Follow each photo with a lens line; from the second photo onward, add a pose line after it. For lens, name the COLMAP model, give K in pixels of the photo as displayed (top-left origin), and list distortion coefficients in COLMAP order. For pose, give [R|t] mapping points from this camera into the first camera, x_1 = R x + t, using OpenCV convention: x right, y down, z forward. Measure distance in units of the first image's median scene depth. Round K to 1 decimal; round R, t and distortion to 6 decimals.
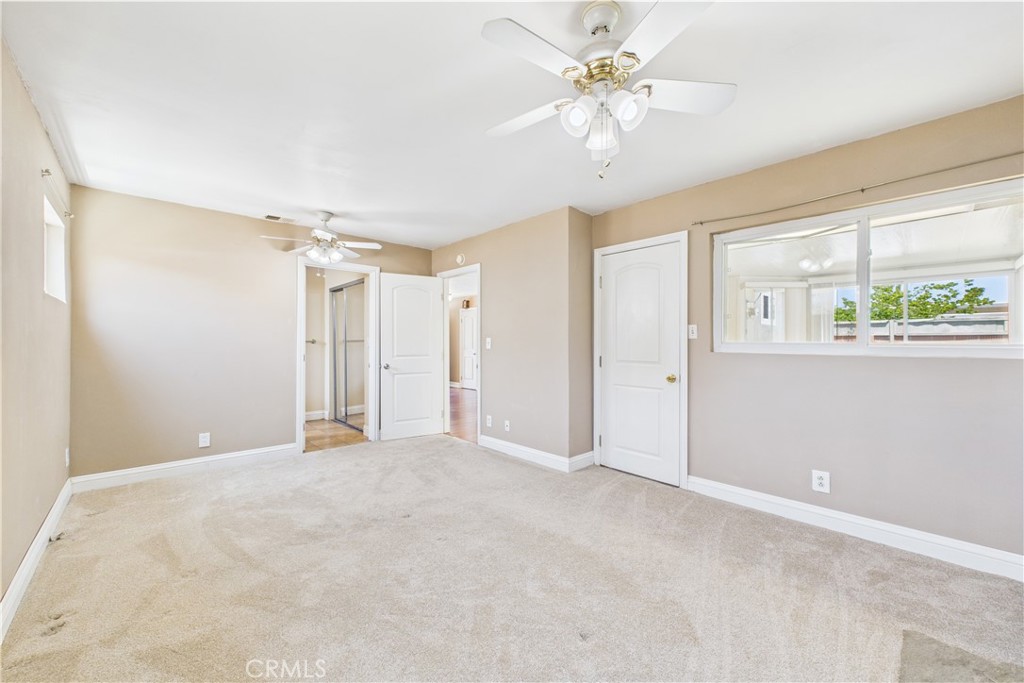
lens RADIAL K [[390.5, 0, 512.5], [0, 390.5, 341.2], [0, 0, 1]] dist [-0.004277, 0.000965]
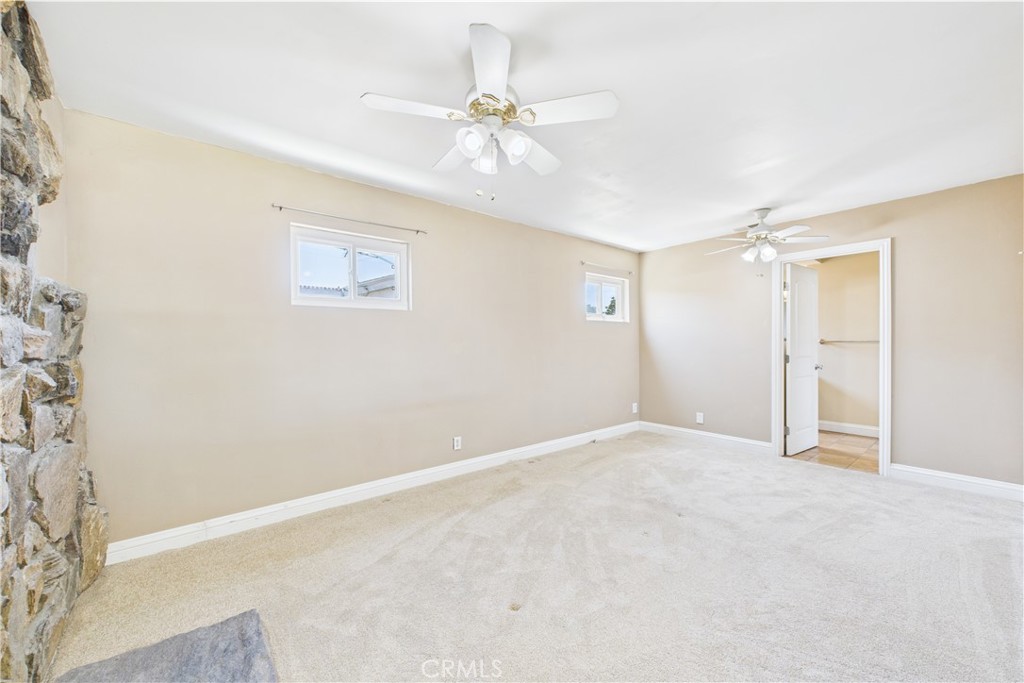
lens RADIAL K [[390.5, 0, 515.8], [0, 390.5, 347.6], [0, 0, 1]] dist [-0.004277, 0.000965]
pose [[-0.038880, 0.011106, -0.999182, 0.630020], [0.002580, 0.999936, 0.011014, 0.002301], [0.999241, -0.002150, -0.038906, 0.513805]]
